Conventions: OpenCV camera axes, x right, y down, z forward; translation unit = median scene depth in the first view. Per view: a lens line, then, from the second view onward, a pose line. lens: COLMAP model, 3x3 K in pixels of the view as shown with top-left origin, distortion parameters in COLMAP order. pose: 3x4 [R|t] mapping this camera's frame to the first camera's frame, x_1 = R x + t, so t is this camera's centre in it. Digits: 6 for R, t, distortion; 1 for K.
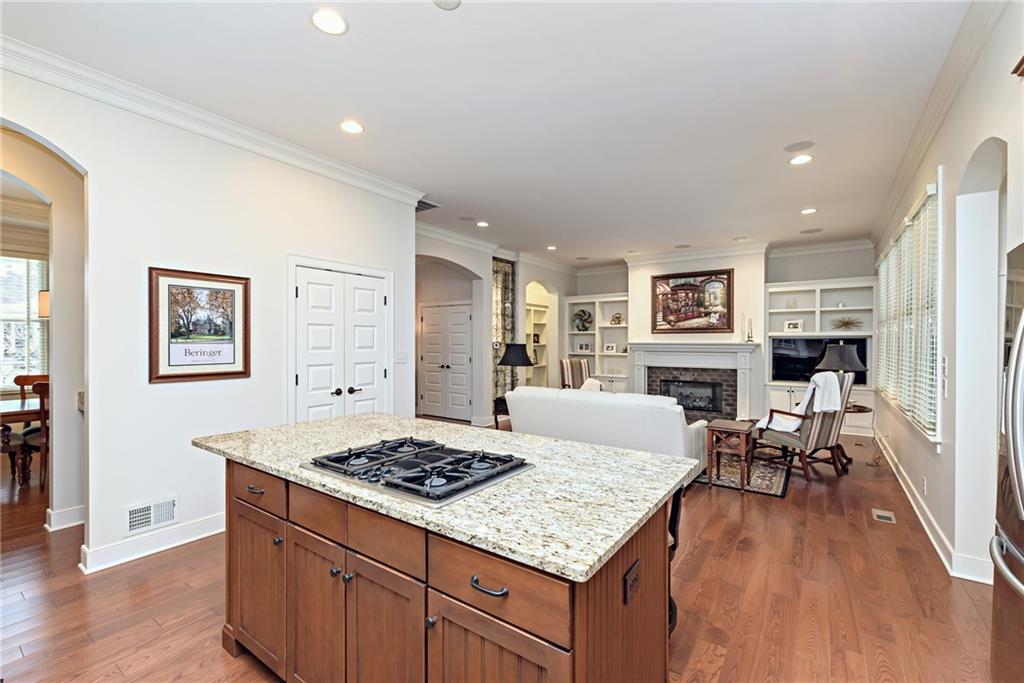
lens RADIAL K [[435.8, 0, 513.5], [0, 435.8, 342.4], [0, 0, 1]] dist [0.002641, 0.000104]
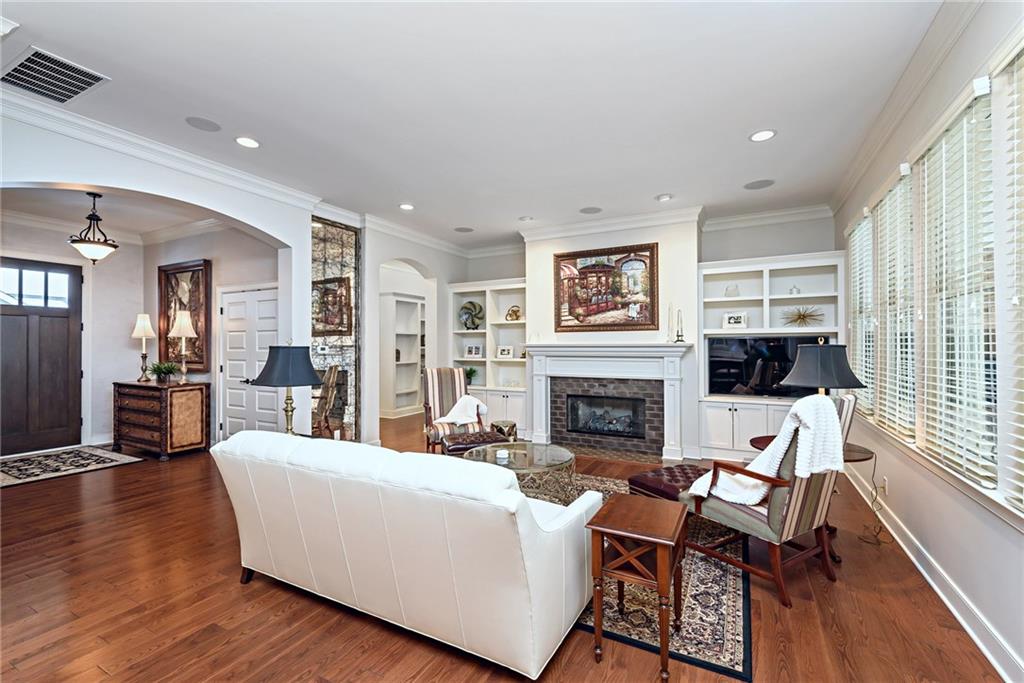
lens RADIAL K [[435.8, 0, 513.5], [0, 435.8, 342.4], [0, 0, 1]] dist [0.002641, 0.000104]
pose [[0.991609, -0.004621, 0.129192, 0.162802], [0.005723, 0.999950, -0.008161, 0.003135], [-0.129148, 0.008832, 0.991586, 0.295964]]
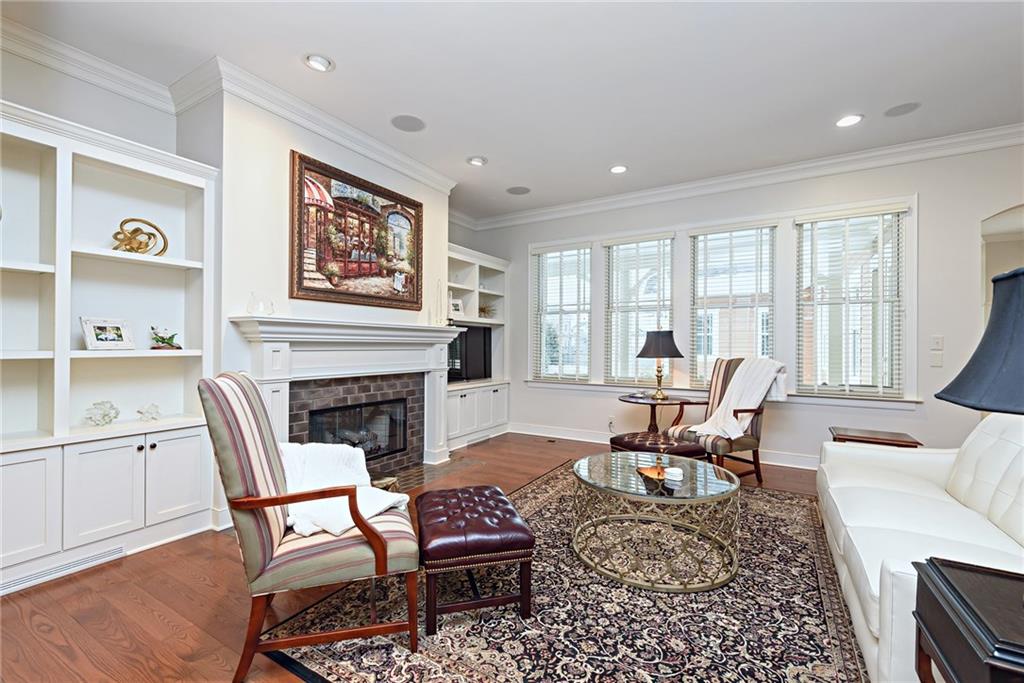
lens RADIAL K [[435.8, 0, 513.5], [0, 435.8, 342.4], [0, 0, 1]] dist [0.002641, 0.000104]
pose [[-0.073741, 0.003662, 0.997271, -0.096684], [-0.003238, 0.999987, -0.003911, 0.022498], [-0.997272, -0.003518, -0.073728, 0.891742]]
